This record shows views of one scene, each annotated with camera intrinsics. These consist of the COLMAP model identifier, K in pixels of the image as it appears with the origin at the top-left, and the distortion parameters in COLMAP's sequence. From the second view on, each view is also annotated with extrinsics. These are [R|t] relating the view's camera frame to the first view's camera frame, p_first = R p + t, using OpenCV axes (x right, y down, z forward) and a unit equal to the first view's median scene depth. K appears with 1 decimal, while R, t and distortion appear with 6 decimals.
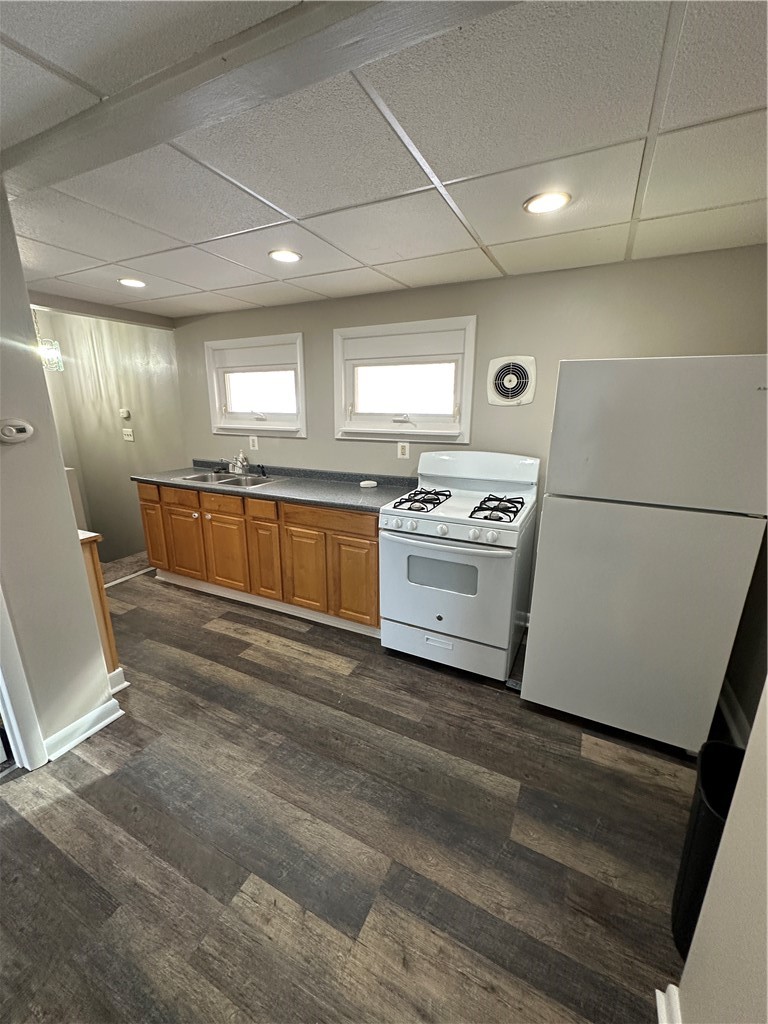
lens RADIAL K [[408.6, 0, 384.9], [0, 408.6, 511.5], [0, 0, 1]] dist [-0.000199, 0.000245]
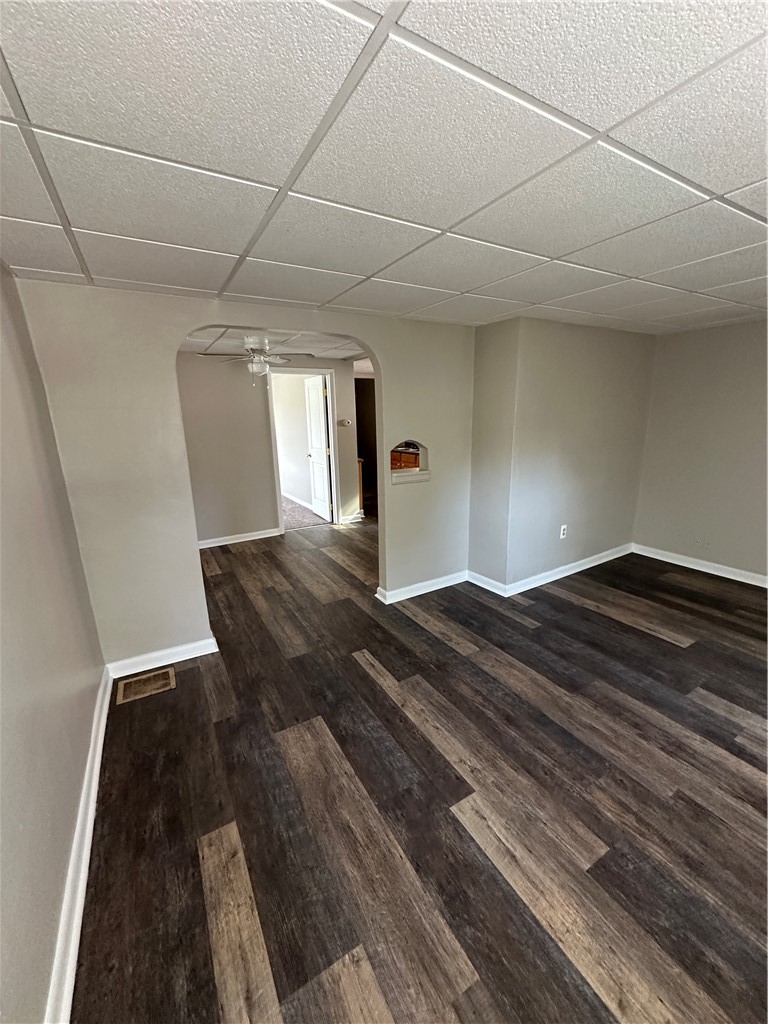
lens RADIAL K [[408.6, 0, 384.9], [0, 408.6, 511.5], [0, 0, 1]] dist [-0.000199, 0.000245]
pose [[0.839705, 0.111559, -0.531461, 0.840673], [-0.122634, 0.992345, 0.014543, 0.295572], [0.529015, 0.052963, 0.846958, -1.120761]]
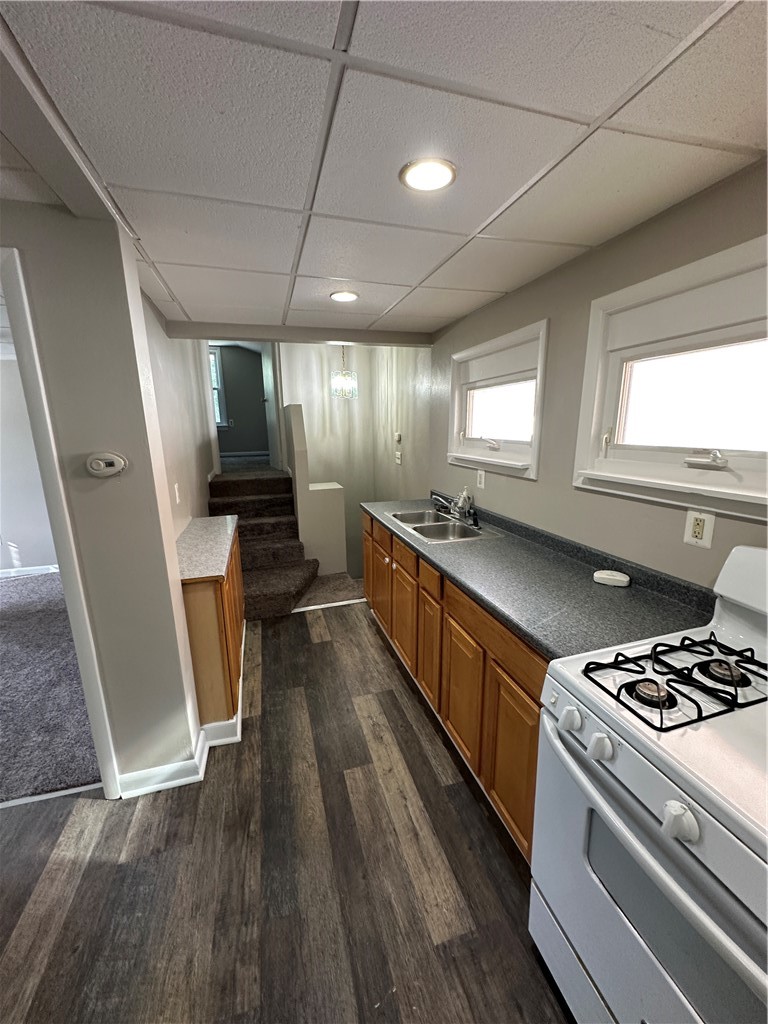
lens RADIAL K [[408.6, 0, 384.9], [0, 408.6, 511.5], [0, 0, 1]] dist [-0.000199, 0.000245]
pose [[0.687359, 0.141135, -0.712473, 0.146306], [-0.172447, 0.984601, 0.028674, -0.138068], [0.705549, 0.103154, 0.701113, 0.482957]]
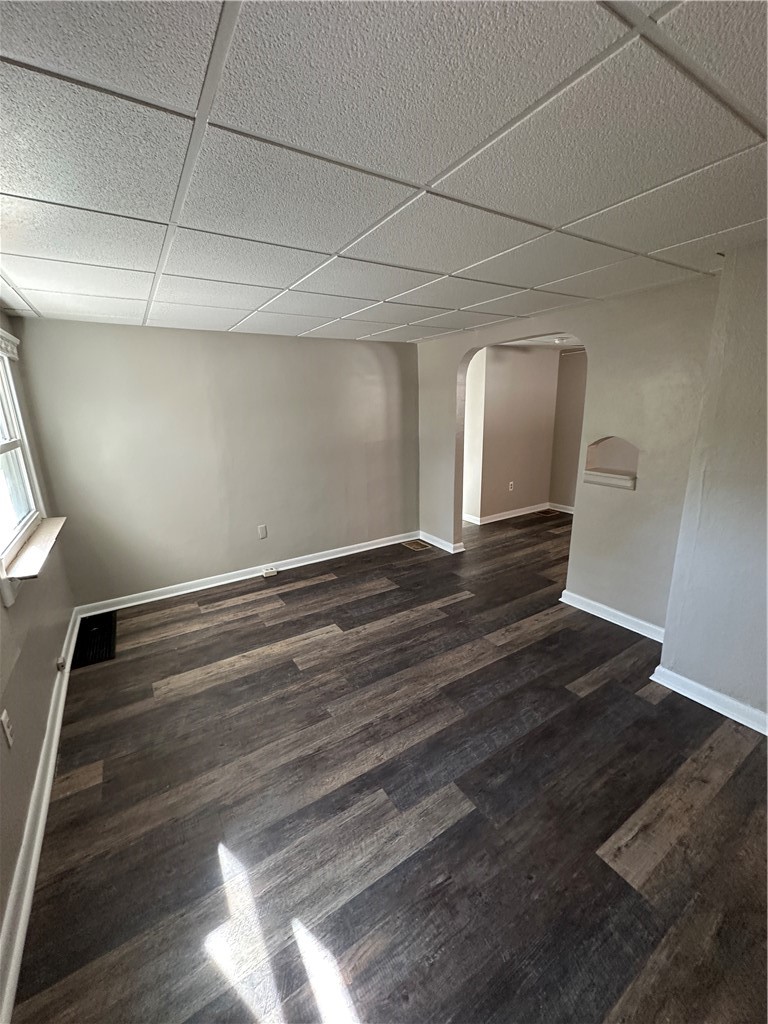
lens RADIAL K [[408.6, 0, 384.9], [0, 408.6, 511.5], [0, 0, 1]] dist [-0.000199, 0.000245]
pose [[-0.508933, 0.231509, -0.829091, 1.486196], [-0.202546, 0.903907, 0.376732, -0.028072], [0.836638, 0.359660, -0.413137, 0.010550]]
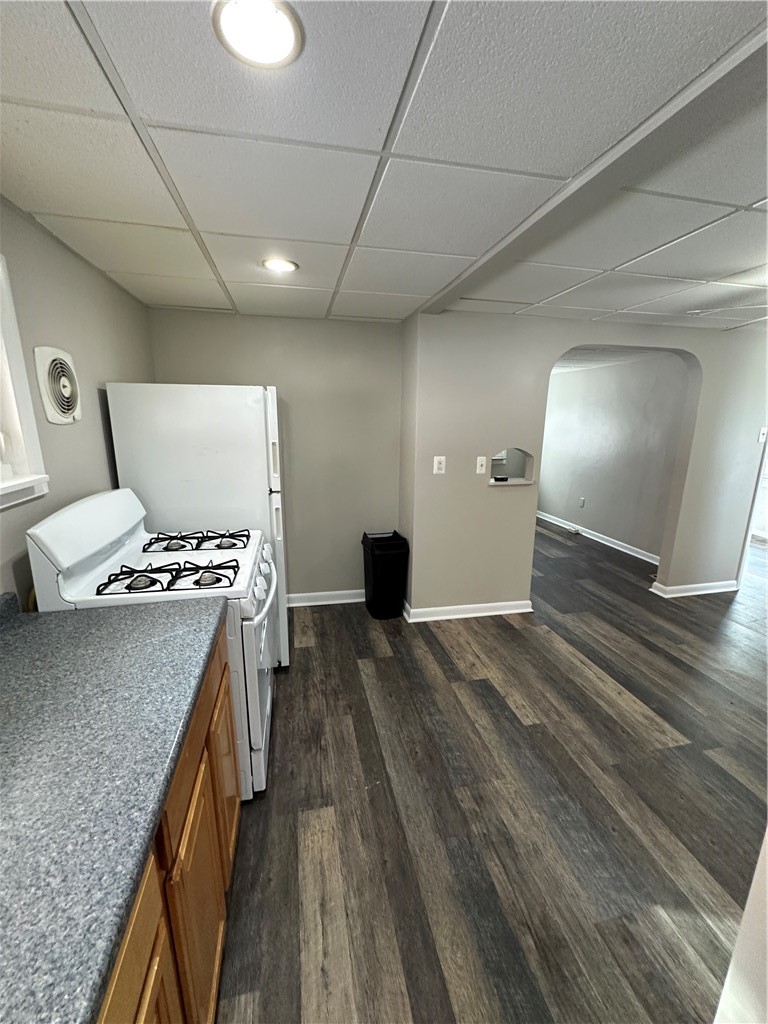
lens RADIAL K [[408.6, 0, 384.9], [0, 408.6, 511.5], [0, 0, 1]] dist [-0.000199, 0.000245]
pose [[-0.638325, -0.177858, 0.748938, -0.532100], [0.193837, 0.904449, 0.379998, -0.280265], [-0.744962, 0.387734, -0.542857, 1.020115]]
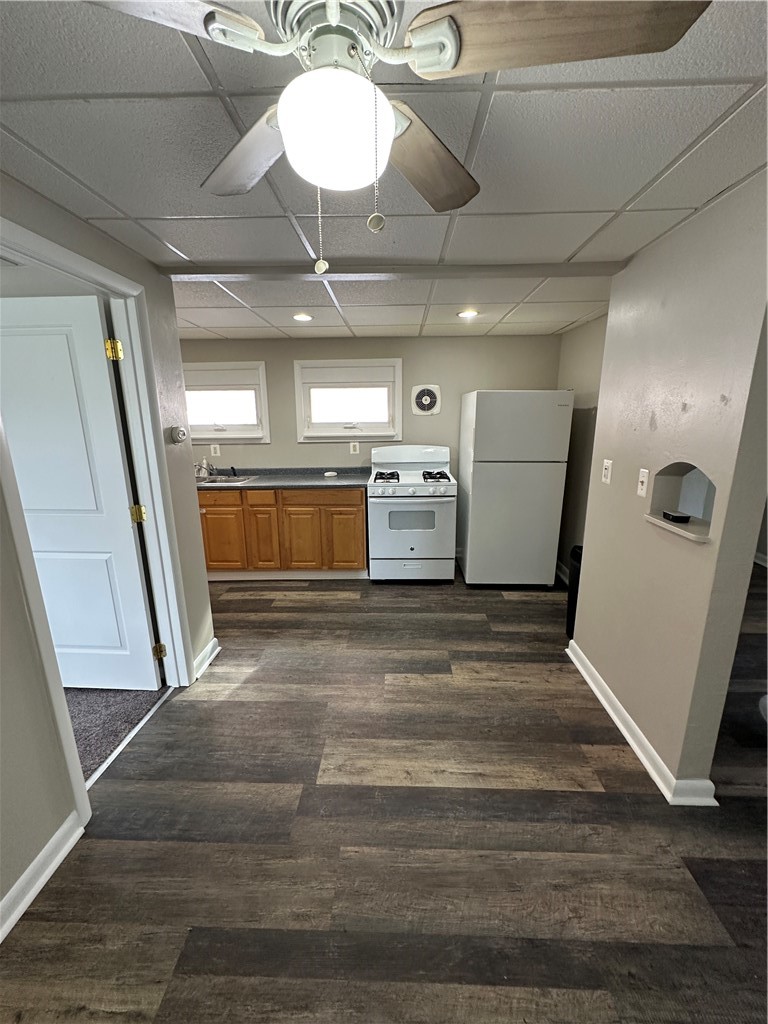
lens RADIAL K [[408.6, 0, 384.9], [0, 408.6, 511.5], [0, 0, 1]] dist [-0.000199, 0.000245]
pose [[0.906182, -0.107079, 0.409106, -0.524761], [0.120598, 0.992675, -0.007305, 0.103118], [-0.405326, 0.055957, 0.912458, -0.358572]]
